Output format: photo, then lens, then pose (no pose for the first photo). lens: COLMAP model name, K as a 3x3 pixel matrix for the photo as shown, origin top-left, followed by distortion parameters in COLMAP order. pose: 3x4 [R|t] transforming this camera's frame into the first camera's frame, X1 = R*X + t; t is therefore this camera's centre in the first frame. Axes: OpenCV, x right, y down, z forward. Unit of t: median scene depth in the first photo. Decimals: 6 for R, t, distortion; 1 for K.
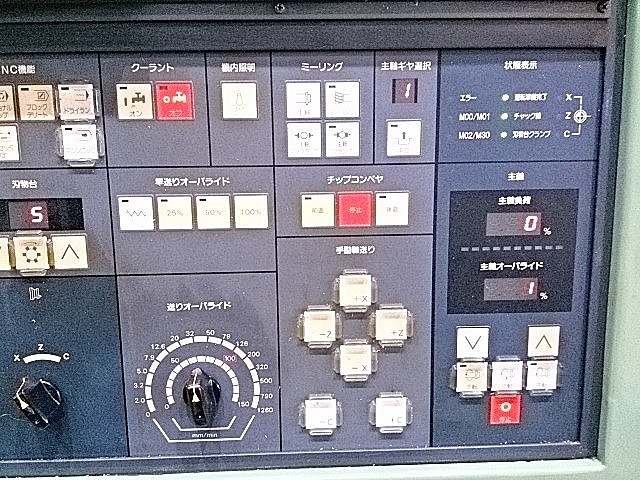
lens RADIAL K [[579.7, 0, 317.8], [0, 579.7, 247.7], [0, 0, 1]] dist [0.101984, -0.224551]
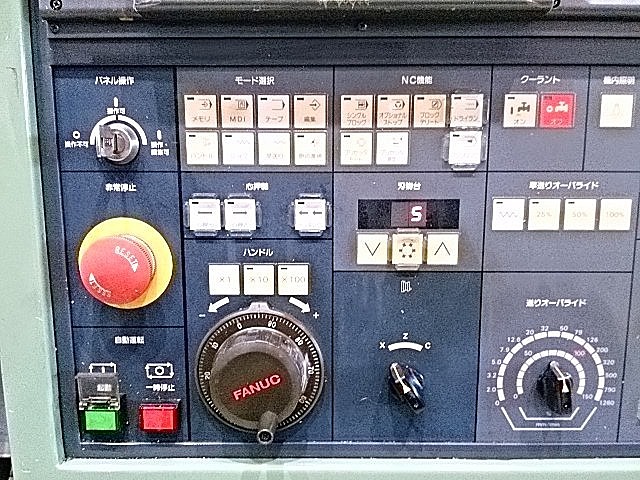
lens RADIAL K [[545.3, 0, 320.0], [0, 545.3, 240.0], [0, 0, 1]] dist [0.086106, -0.187260]
pose [[0.998726, 0.021398, -0.045709, -0.605140], [-0.022175, 0.999617, -0.016565, 0.012628], [0.045337, 0.017558, 0.998817, -0.021672]]
